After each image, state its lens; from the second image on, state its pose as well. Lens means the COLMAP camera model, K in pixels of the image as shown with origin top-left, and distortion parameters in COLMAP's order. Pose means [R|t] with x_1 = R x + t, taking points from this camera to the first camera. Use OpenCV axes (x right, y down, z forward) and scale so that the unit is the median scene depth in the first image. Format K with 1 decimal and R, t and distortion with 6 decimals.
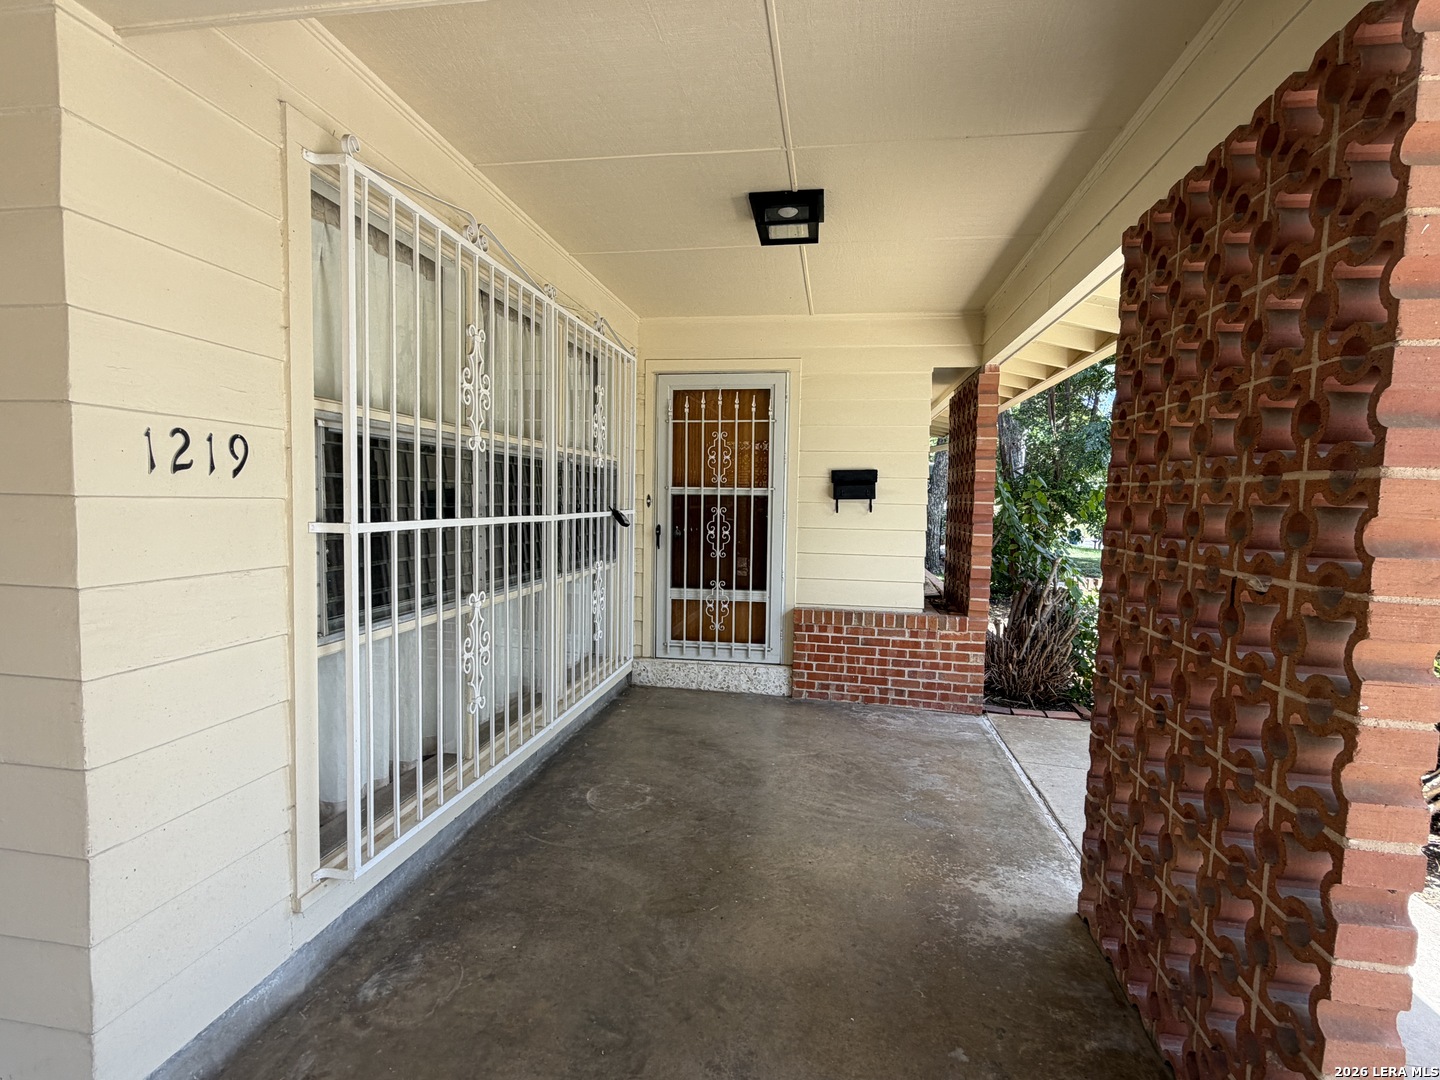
lens RADIAL K [[735.1, 0, 720.0], [0, 735.1, 540.0], [0, 0, 1]] dist [-0.000348, 0.000761]
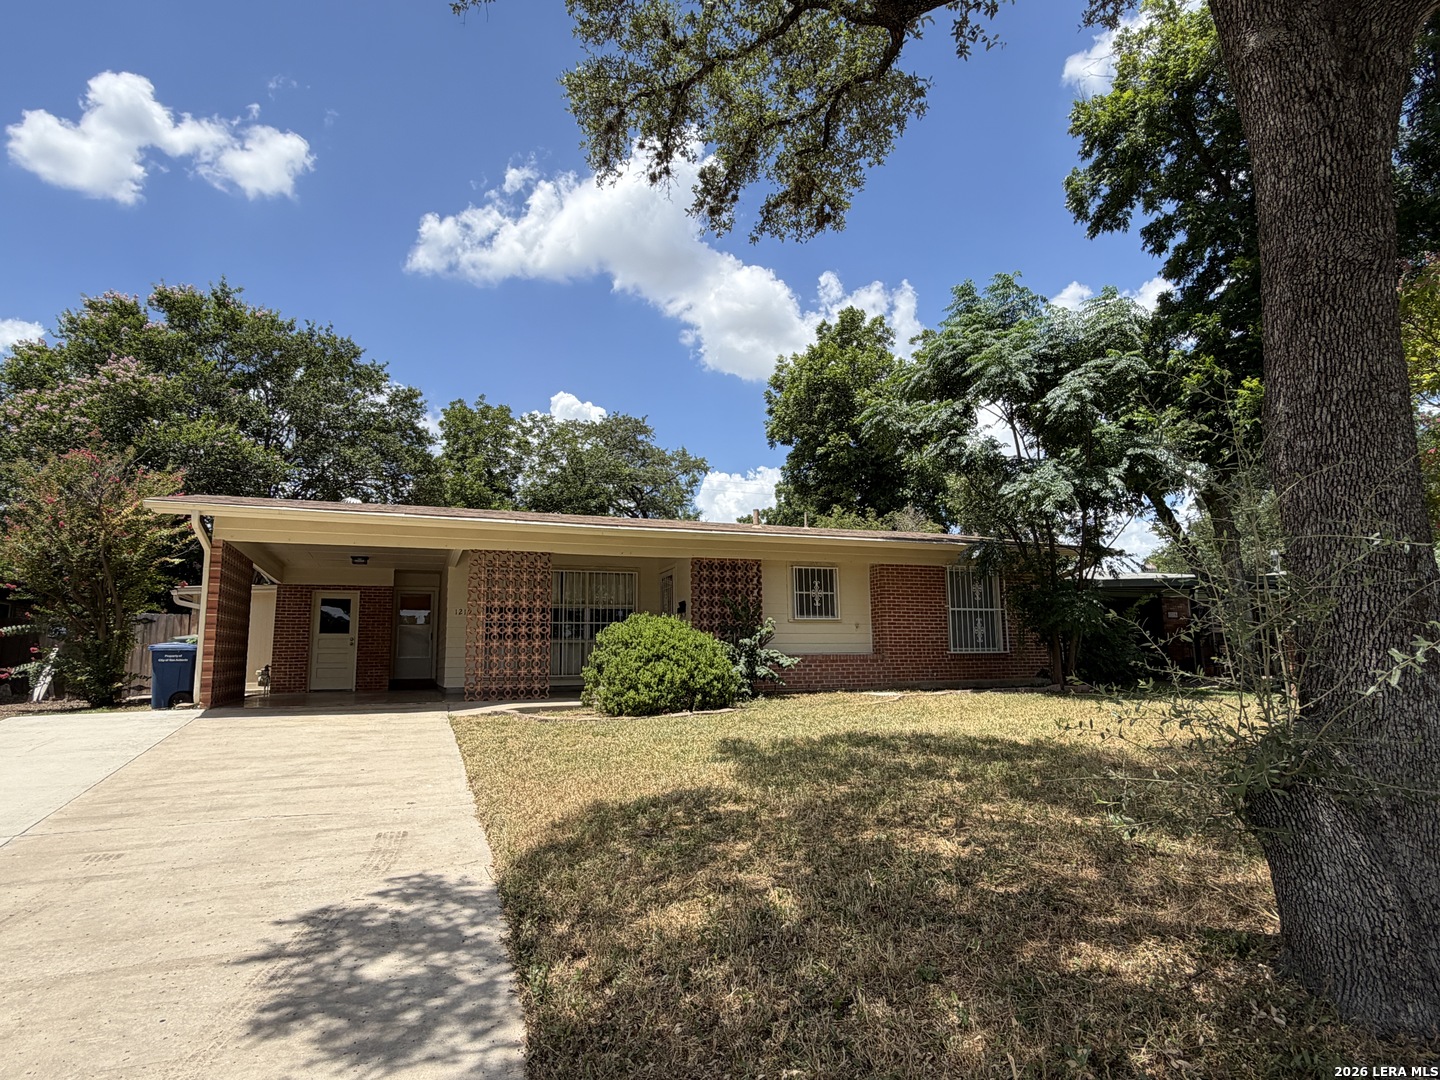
lens RADIAL K [[837.3, 0, 720.0], [0, 837.3, 540.0], [0, 0, 1]] dist [-0.003123, -0.000689]
pose [[0.494280, -0.156234, -0.855148, 2.806706], [-0.029171, 0.980182, -0.195939, 0.266267], [0.868813, 0.121794, 0.479927, -0.337124]]
